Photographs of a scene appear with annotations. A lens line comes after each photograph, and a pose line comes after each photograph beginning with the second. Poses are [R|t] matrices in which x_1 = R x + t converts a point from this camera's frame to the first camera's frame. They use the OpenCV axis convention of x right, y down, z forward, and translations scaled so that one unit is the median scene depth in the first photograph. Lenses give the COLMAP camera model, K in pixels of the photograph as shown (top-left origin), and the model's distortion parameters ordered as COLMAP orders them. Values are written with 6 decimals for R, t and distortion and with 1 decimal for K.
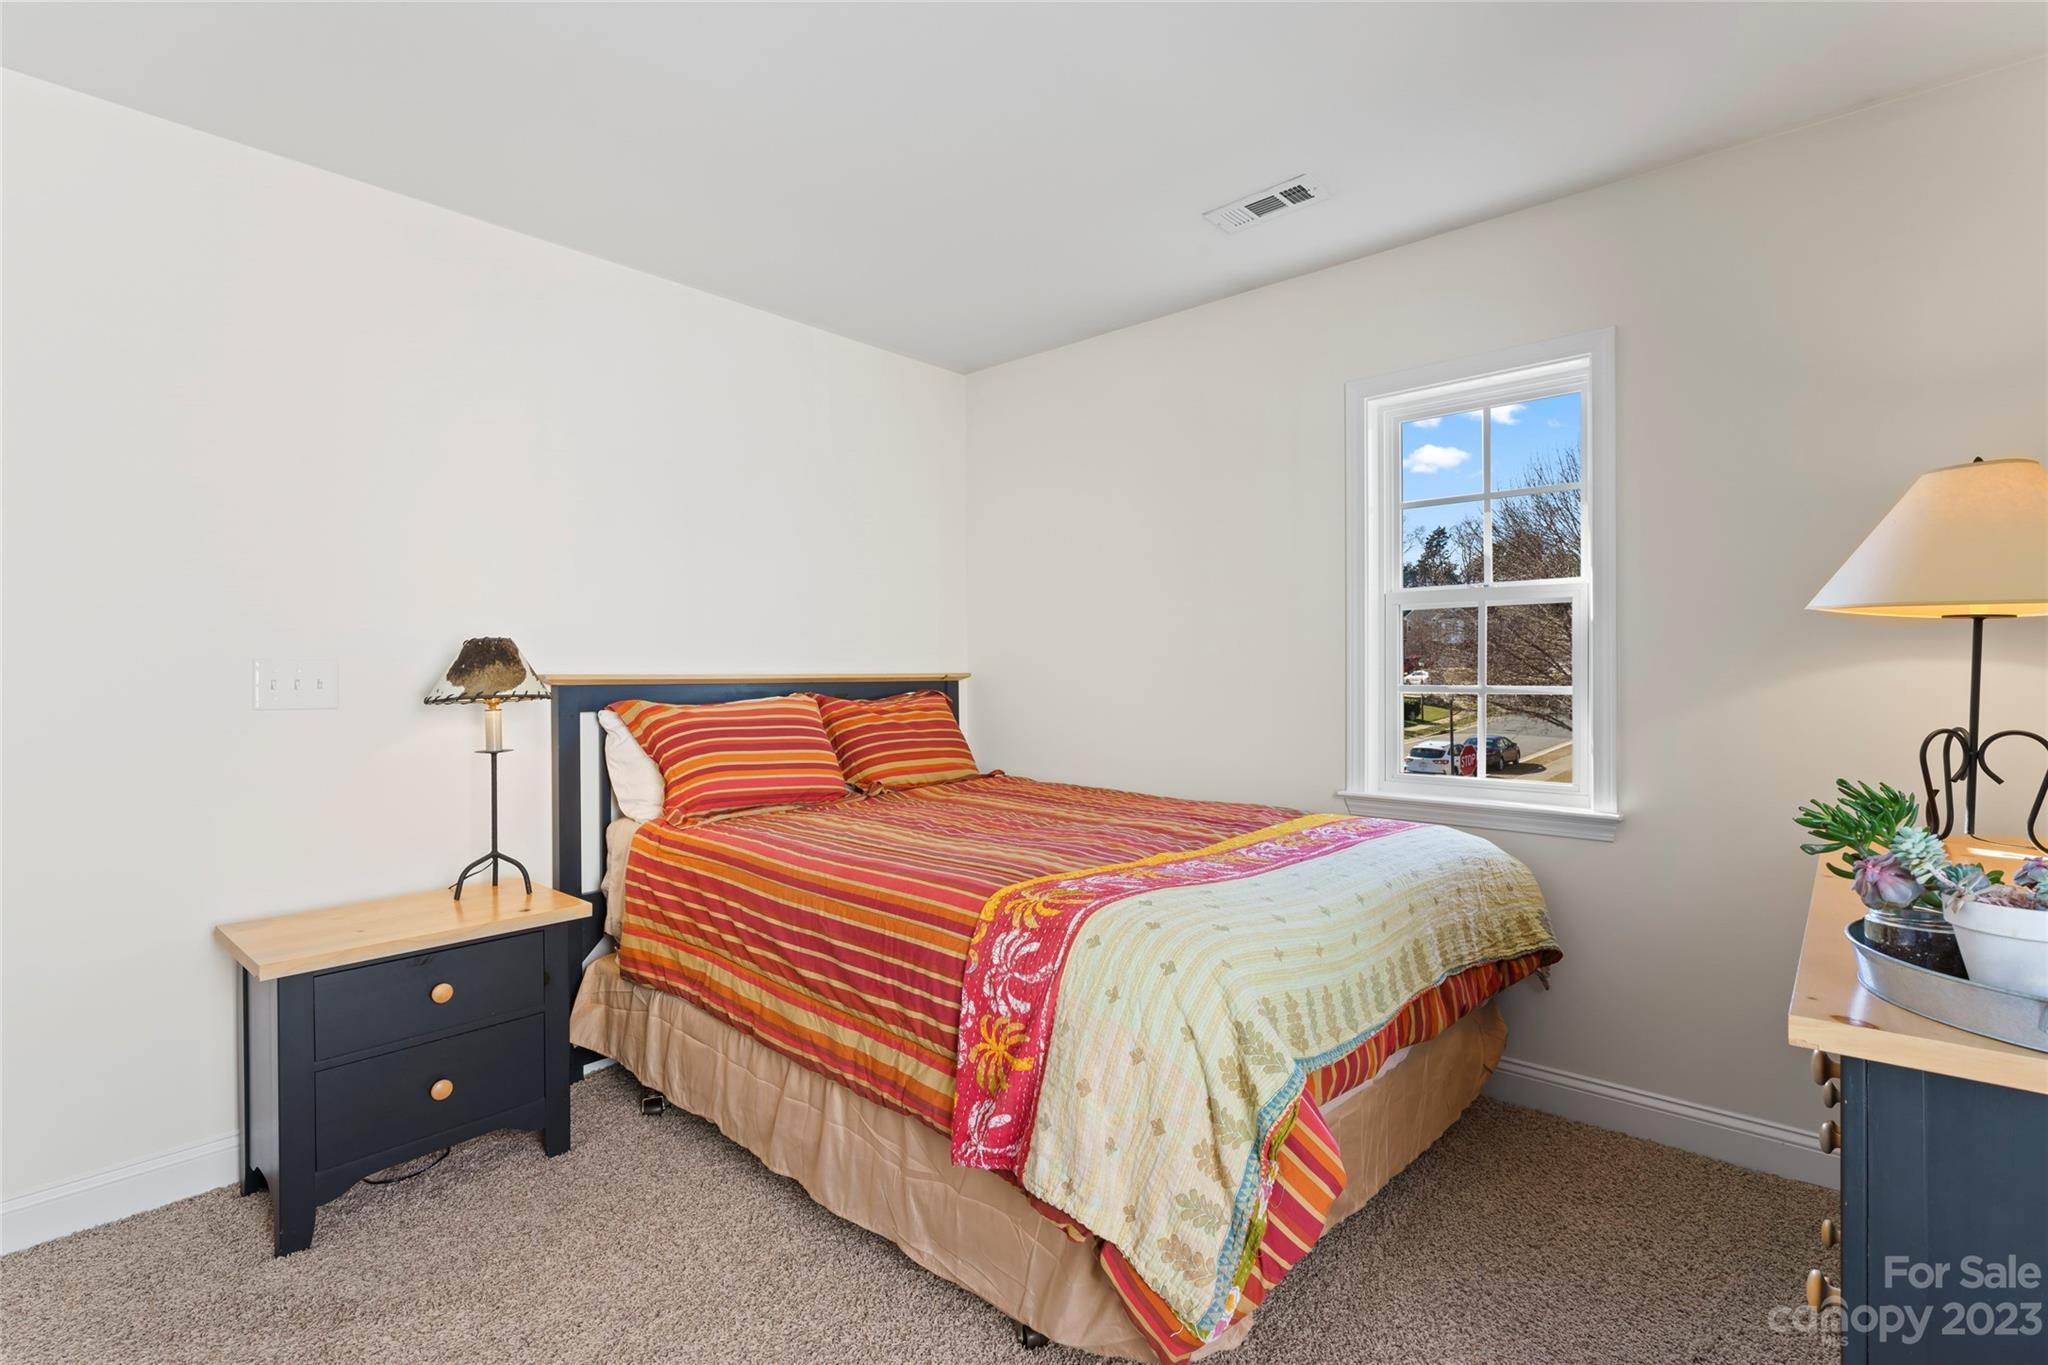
lens RADIAL K [[932.9, 0, 1020.0], [0, 932.9, 686.9], [0, 0, 1]] dist [-0.002089, 0.001345]
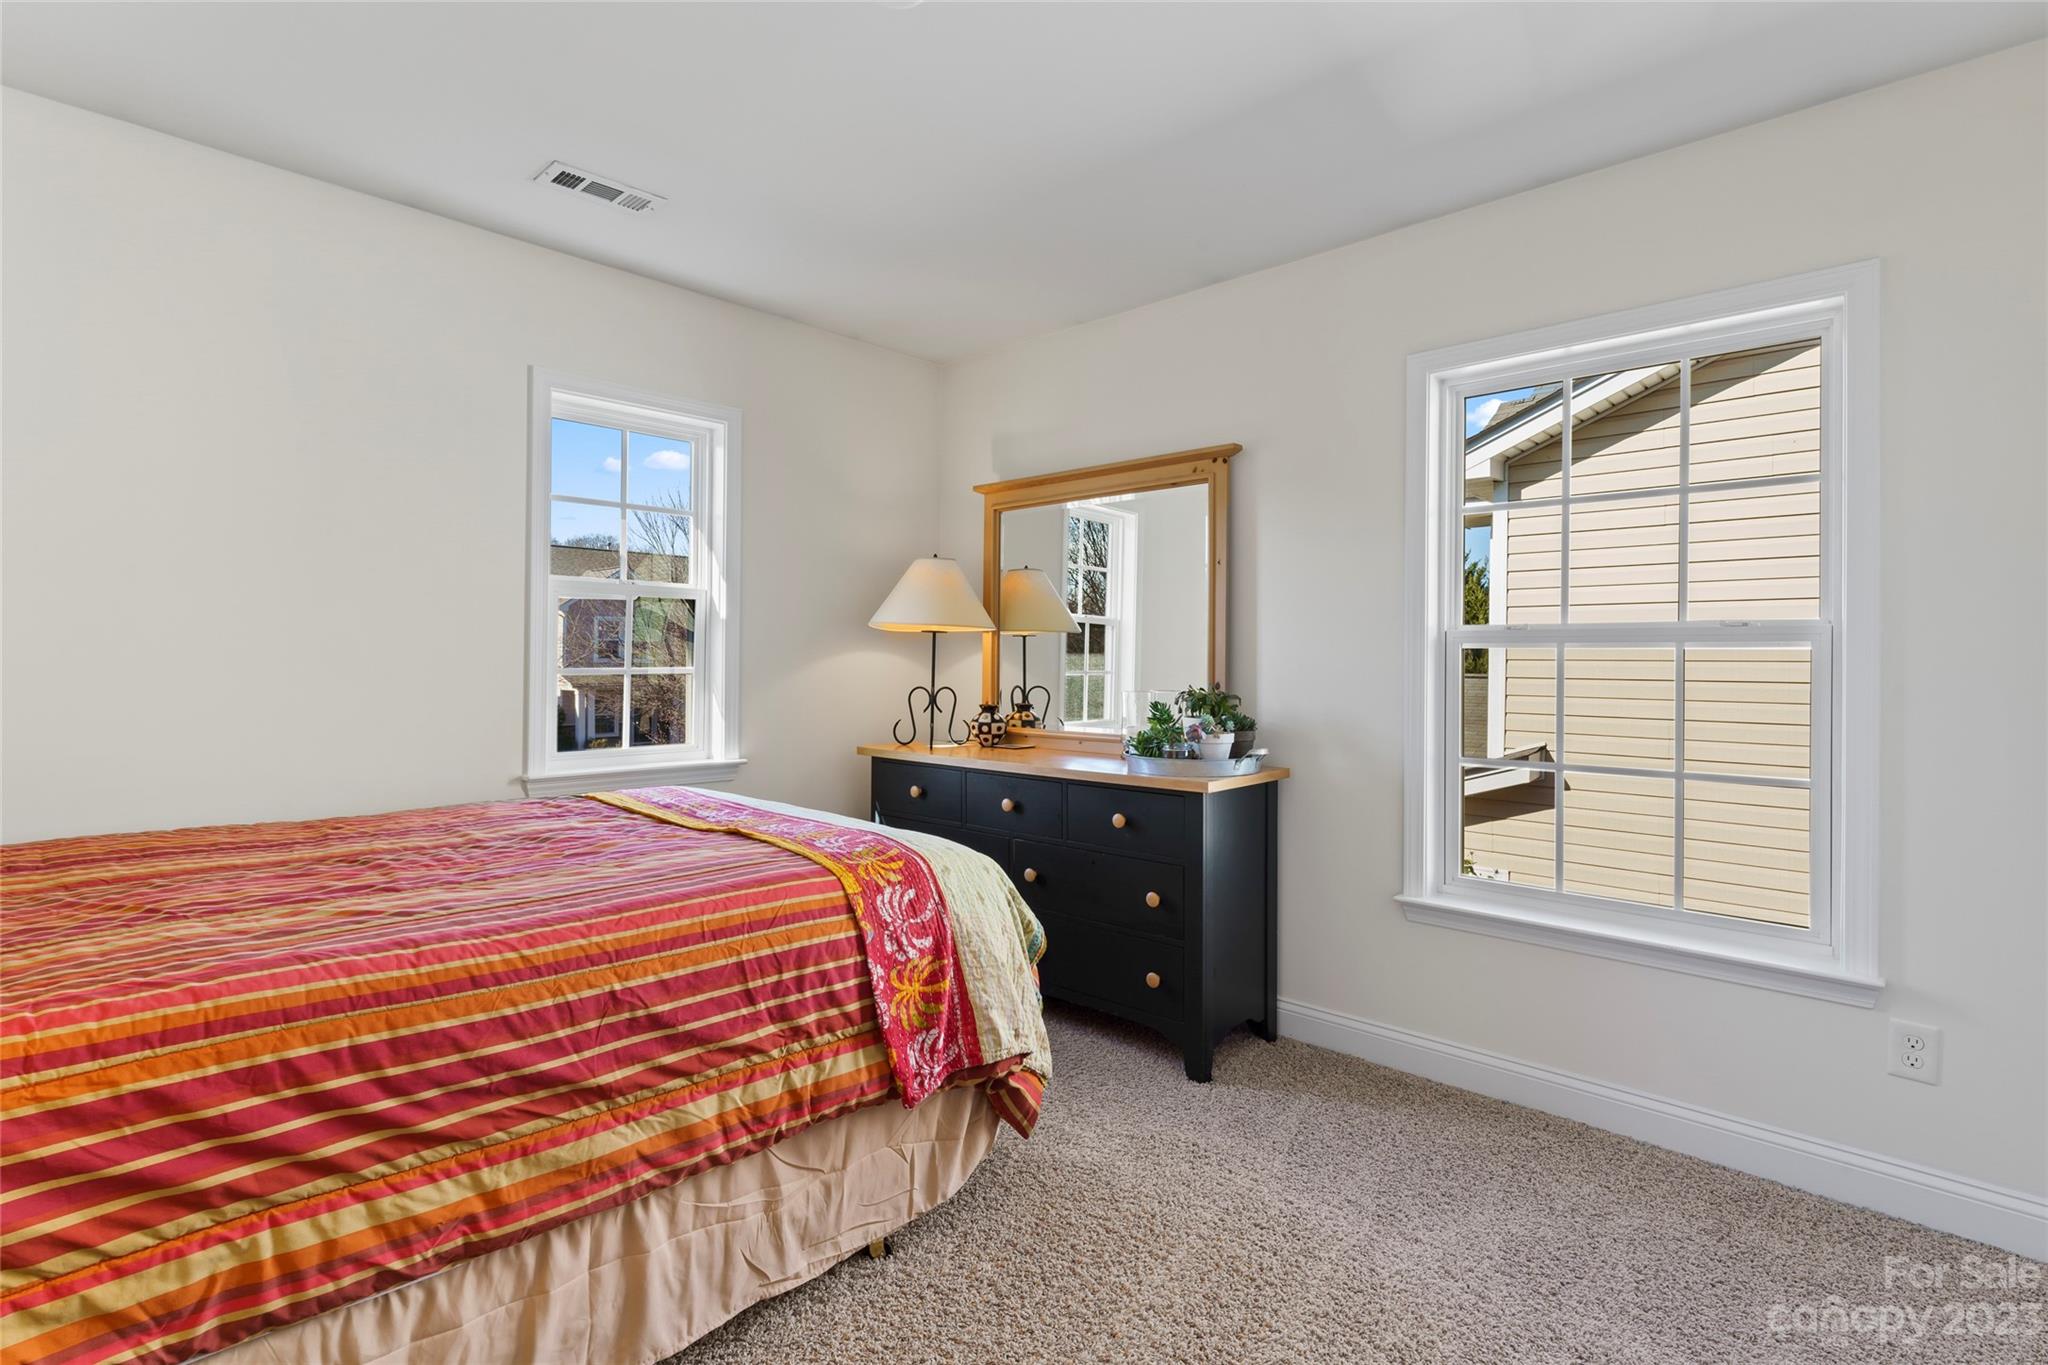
lens RADIAL K [[932.9, 0, 1018.4], [0, 932.9, 665.0], [0, 0, 1]] dist [-0.002089, 0.001345]
pose [[0.049741, -0.003889, 0.998755, -1.063316], [0.006675, 0.999971, 0.003561, -0.009753], [-0.998740, 0.006490, 0.049766, 0.749657]]
